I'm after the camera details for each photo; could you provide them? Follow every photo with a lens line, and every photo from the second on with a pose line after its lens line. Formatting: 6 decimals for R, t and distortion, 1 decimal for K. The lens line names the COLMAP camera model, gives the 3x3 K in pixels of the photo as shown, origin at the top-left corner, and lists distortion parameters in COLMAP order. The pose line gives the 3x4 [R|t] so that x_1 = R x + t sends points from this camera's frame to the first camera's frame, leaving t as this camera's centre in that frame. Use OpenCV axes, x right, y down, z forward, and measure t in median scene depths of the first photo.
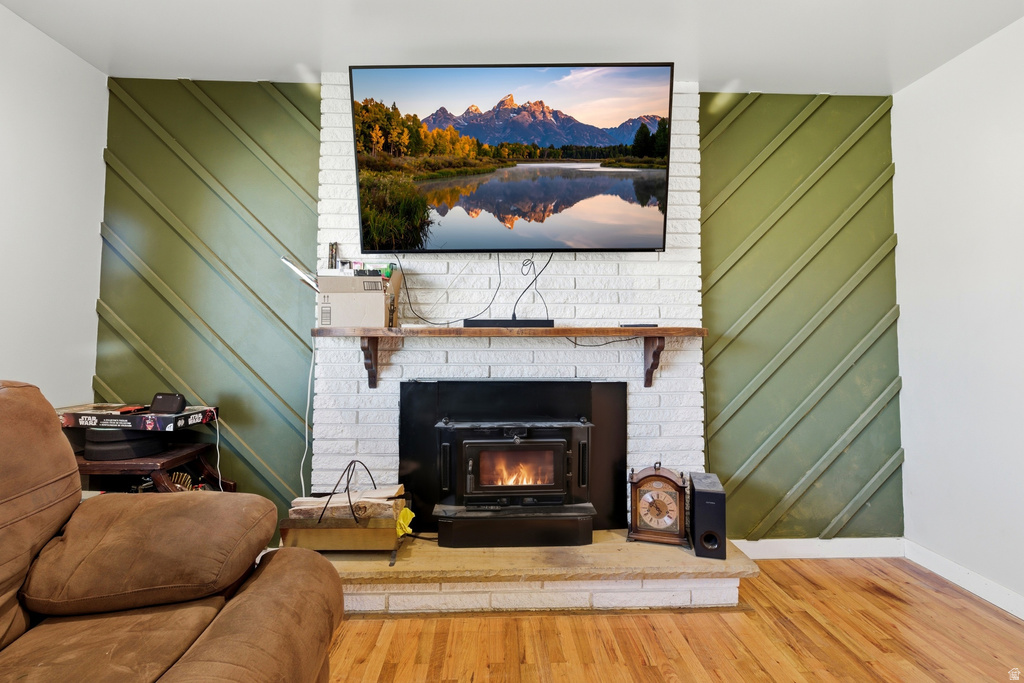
lens RADIAL K [[468.9, 0, 518.9], [0, 468.9, 321.2], [0, 0, 1]] dist [0.002704, 0.001633]
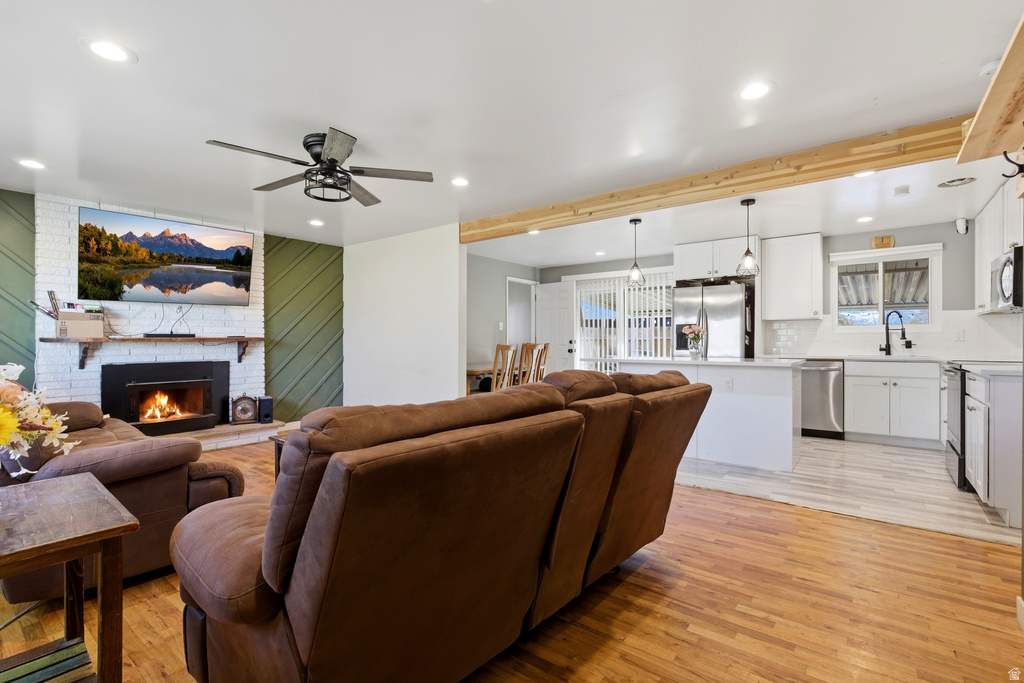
lens RADIAL K [[468.9, 0, 520.1], [0, 468.9, 344.2], [0, 0, 1]] dist [0.002704, 0.001633]
pose [[0.659999, -0.012712, 0.751159, -0.572106], [-0.020889, 0.999160, 0.035263, -0.066594], [-0.750976, -0.038965, 0.659179, -1.631016]]
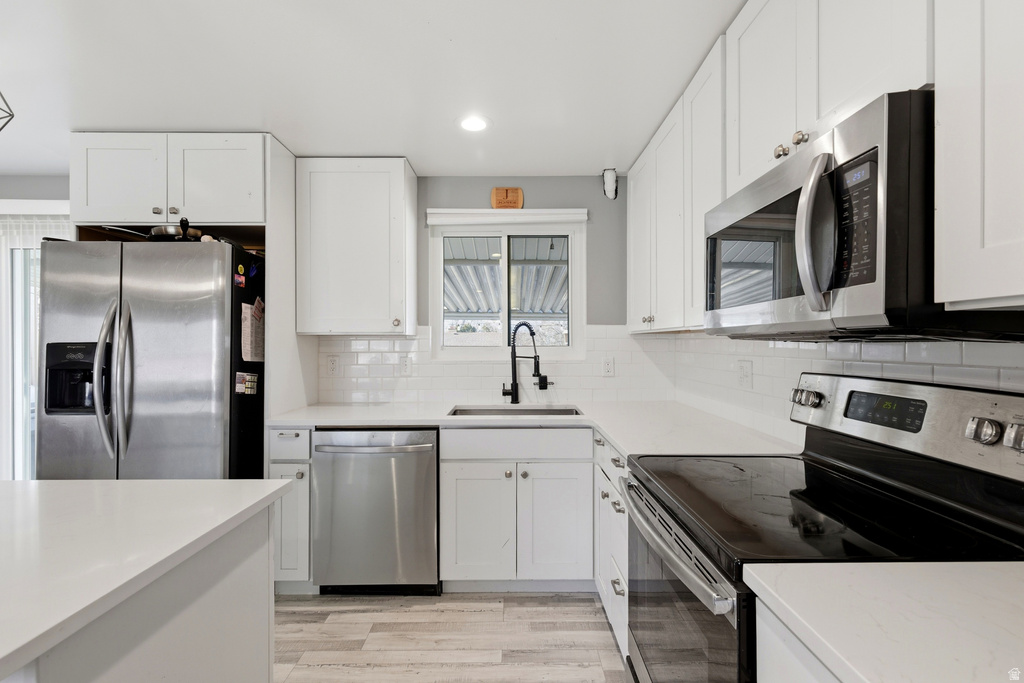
lens RADIAL K [[468.9, 0, 512.3], [0, 468.9, 343.4], [0, 0, 1]] dist [0.002704, 0.001633]
pose [[0.073280, -0.007091, 0.997286, 1.151248], [-0.035431, 0.999325, 0.009709, -0.145339], [-0.996682, -0.036046, 0.072979, -1.544930]]
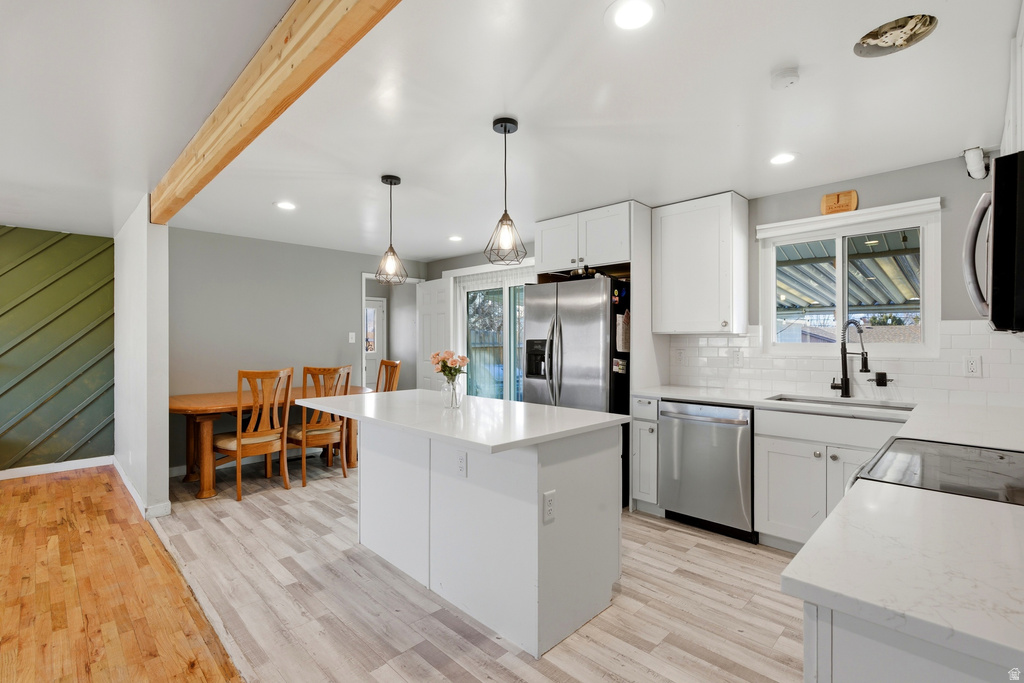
lens RADIAL K [[468.9, 0, 520.9], [0, 468.9, 339.3], [0, 0, 1]] dist [0.002704, 0.001633]
pose [[0.745773, -0.007316, 0.666160, 0.828707], [-0.018273, 0.999339, 0.031432, -0.161252], [-0.665949, -0.035614, 0.745147, -1.850177]]
